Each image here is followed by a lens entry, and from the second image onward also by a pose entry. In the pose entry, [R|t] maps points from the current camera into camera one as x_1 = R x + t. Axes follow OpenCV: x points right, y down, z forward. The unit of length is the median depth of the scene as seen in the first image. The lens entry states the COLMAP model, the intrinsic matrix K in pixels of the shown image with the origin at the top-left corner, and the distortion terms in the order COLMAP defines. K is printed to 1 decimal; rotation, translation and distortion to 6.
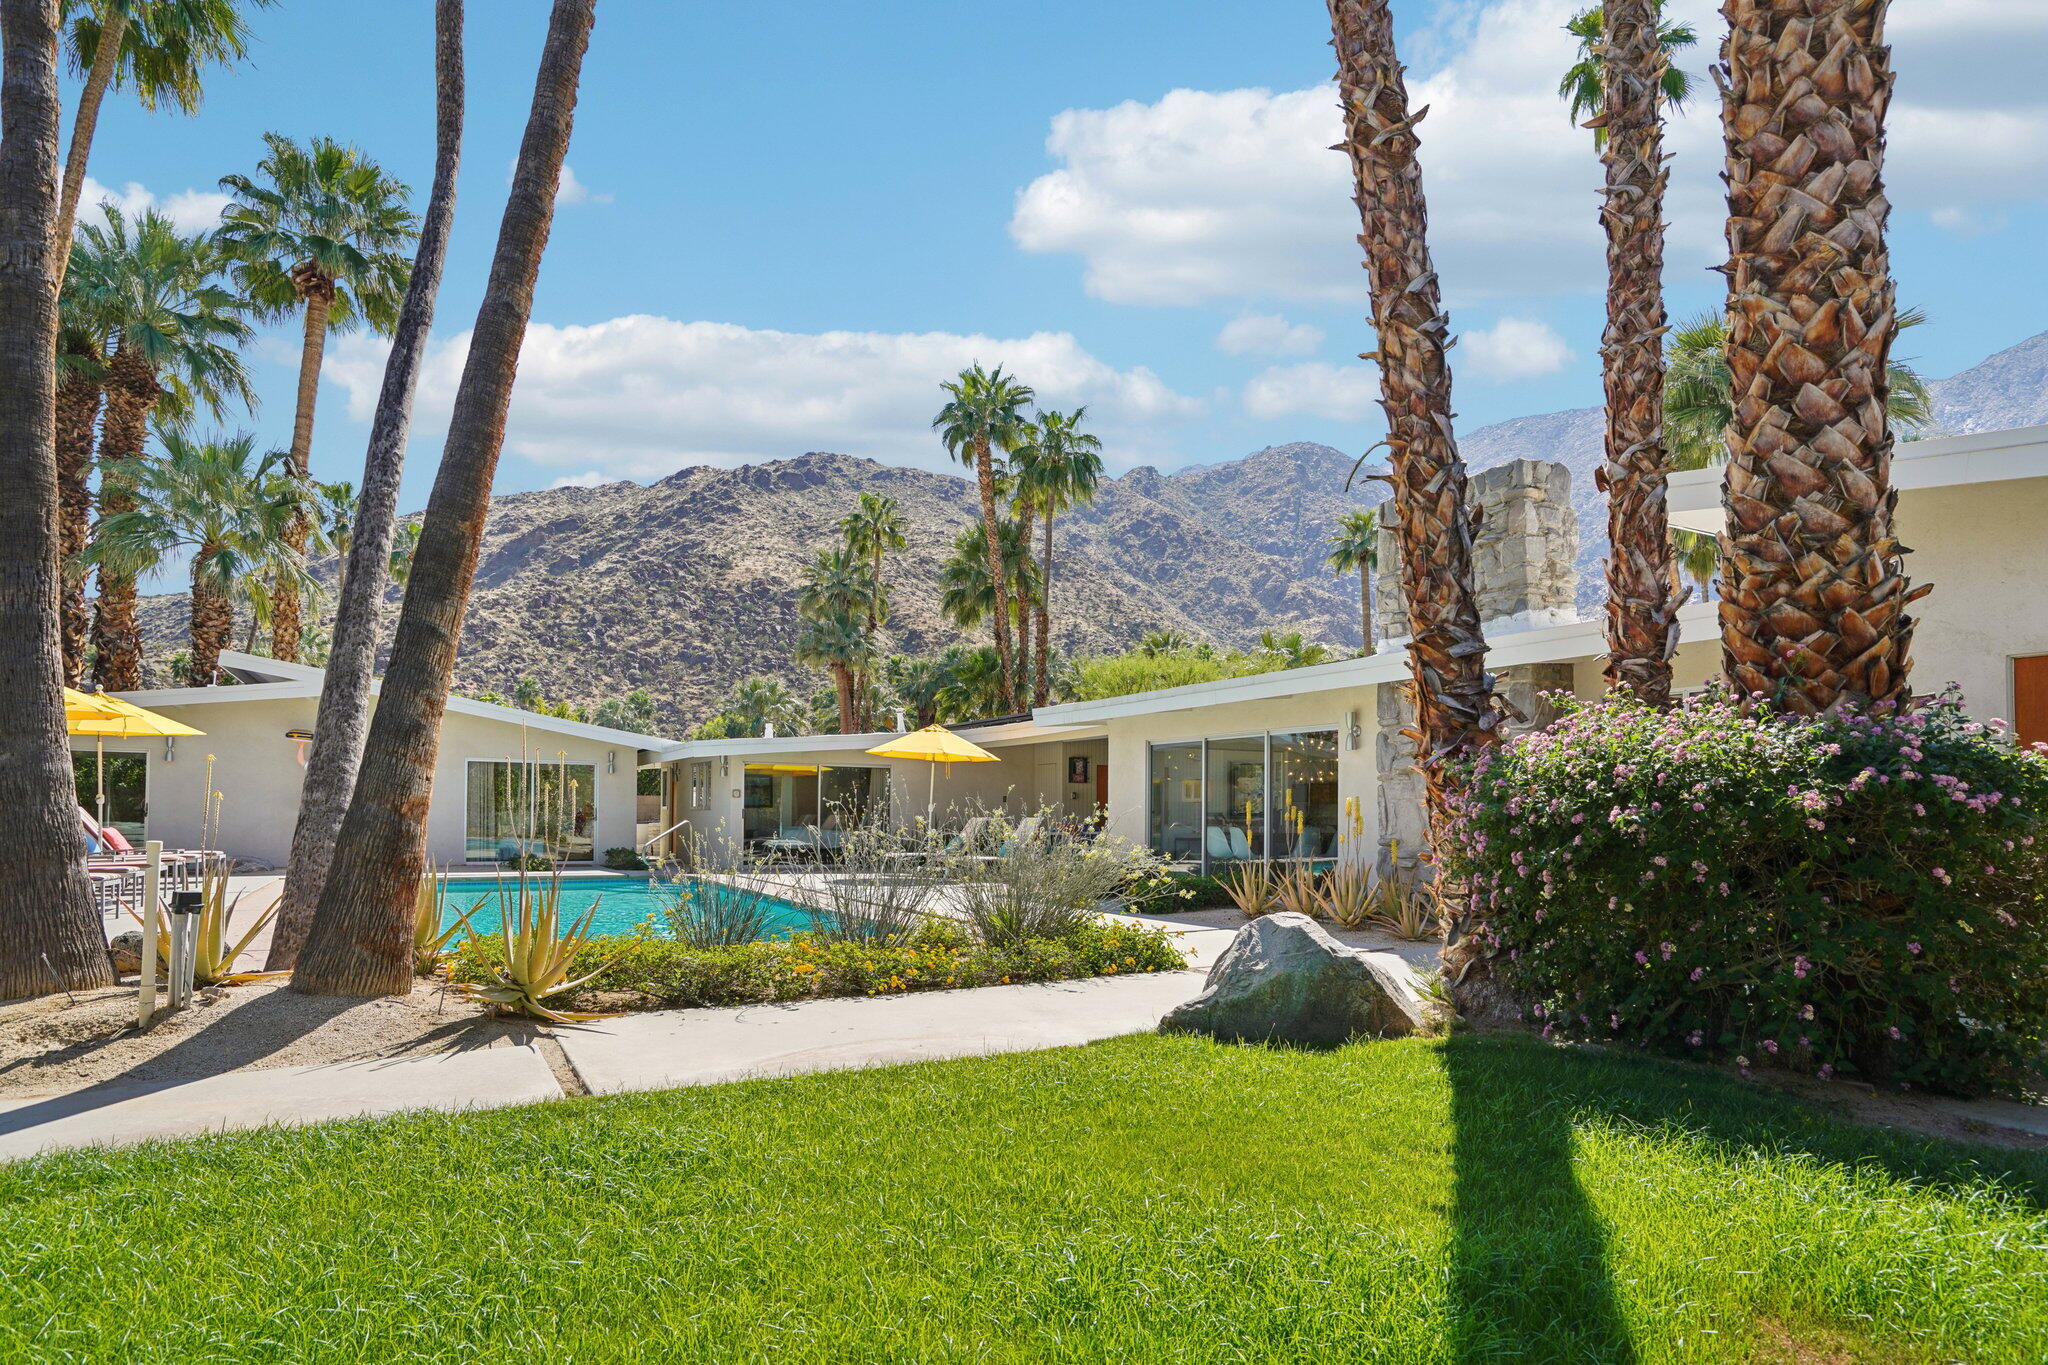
lens RADIAL K [[1124.7, 0, 1007.1], [0, 1124.7, 794.3], [0, 0, 1]] dist [-0.031605, 0.016786]
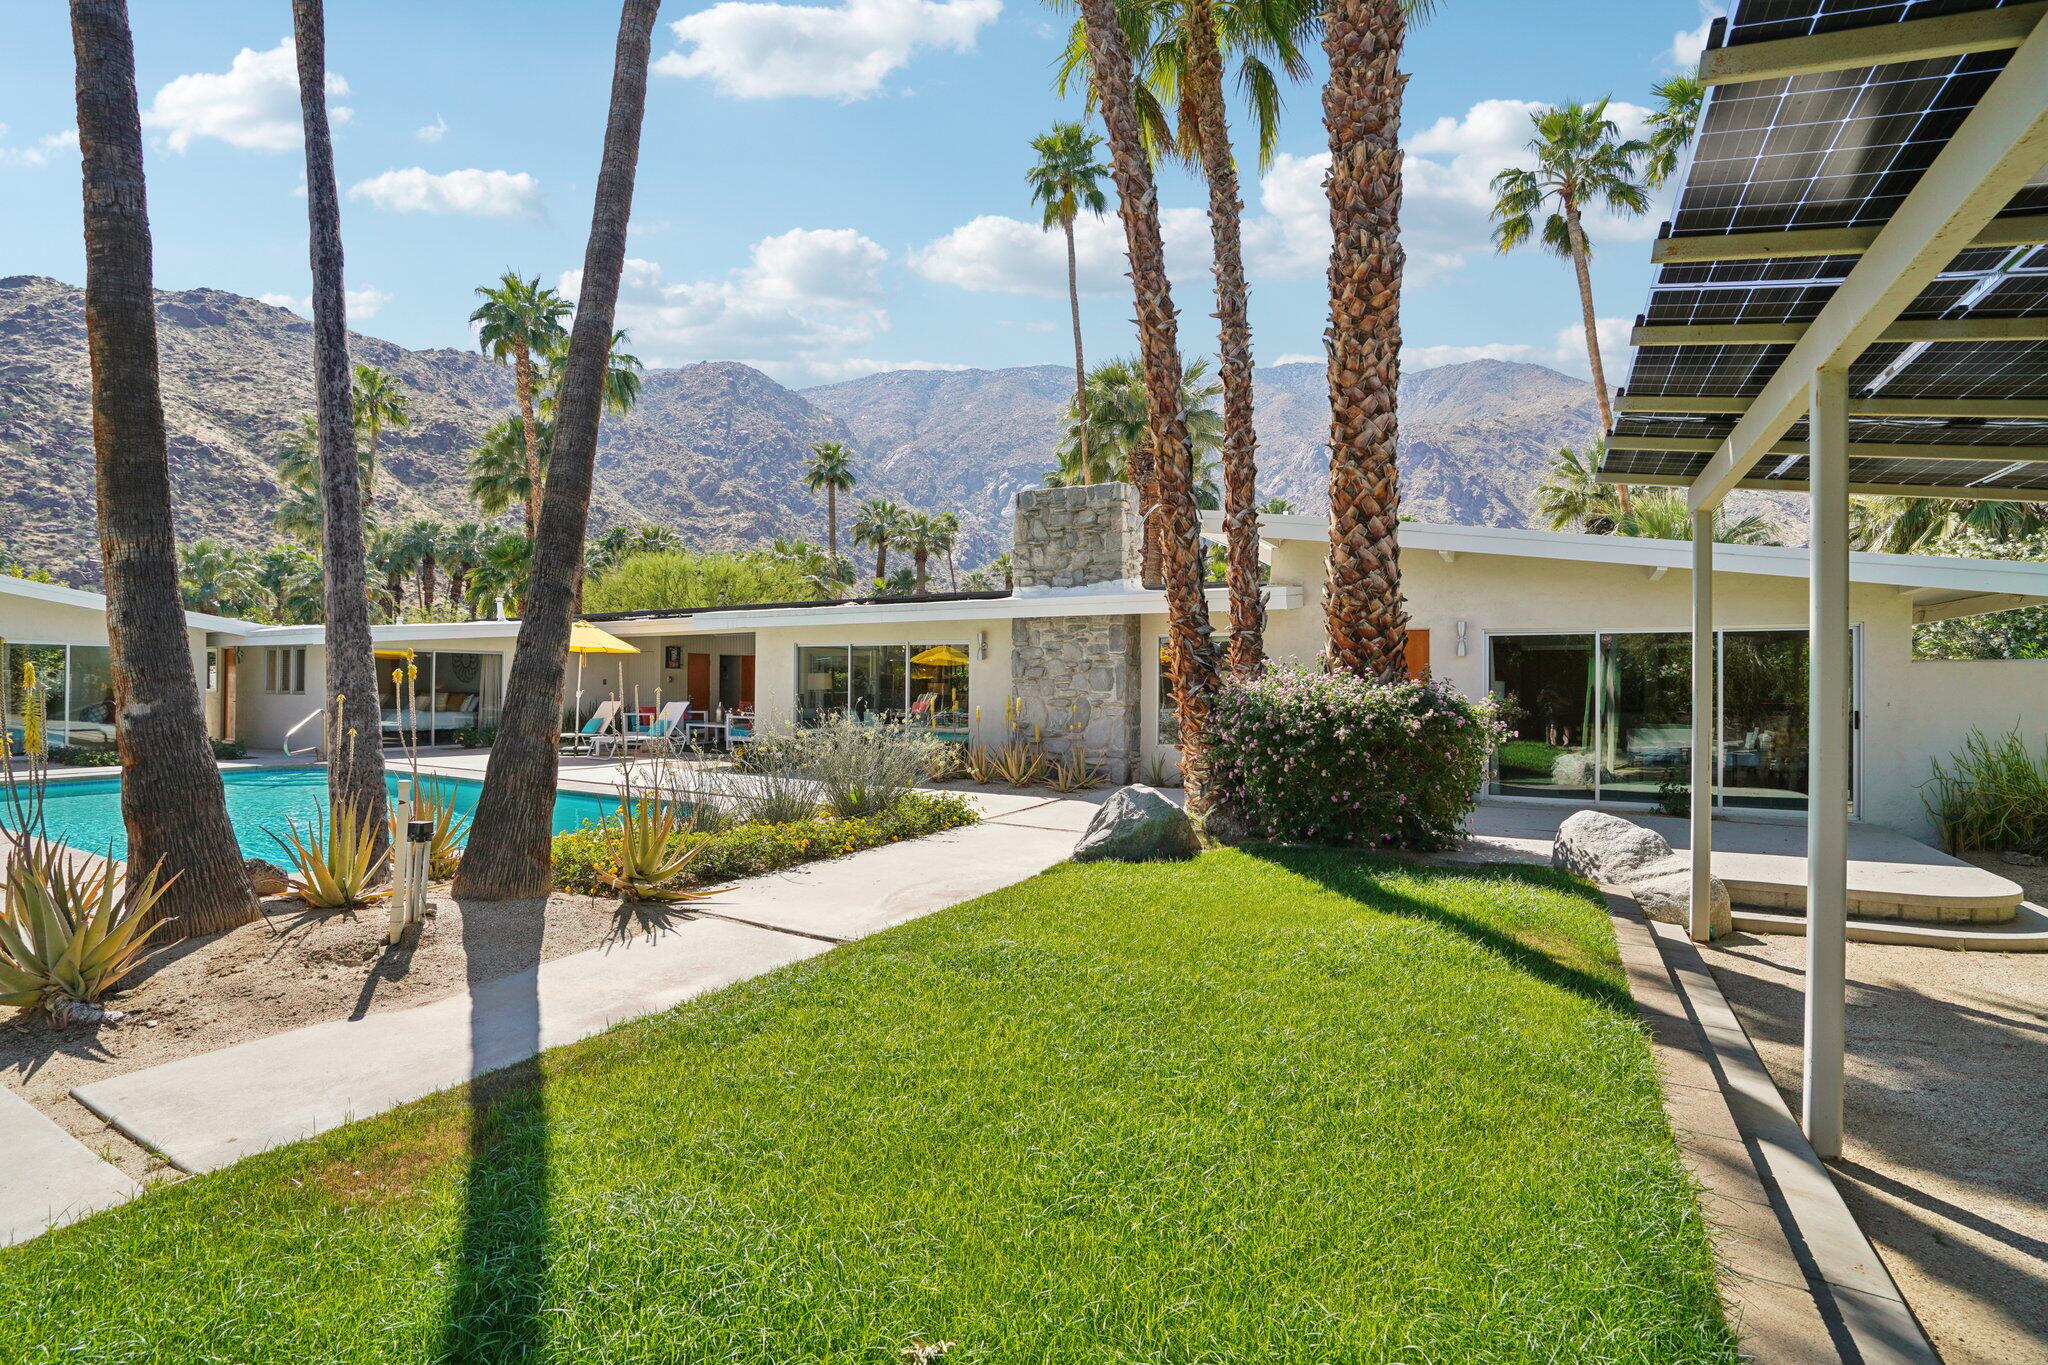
lens RADIAL K [[971.3, 0, 995.2], [0, 971.3, 683.4], [0, 0, 1]] dist [-0.074071, 0.039420]
pose [[0.853888, -0.003027, 0.520447, -0.354330], [-0.009415, 0.999730, 0.021261, -0.039035], [-0.520371, -0.023055, 0.853629, -0.072532]]
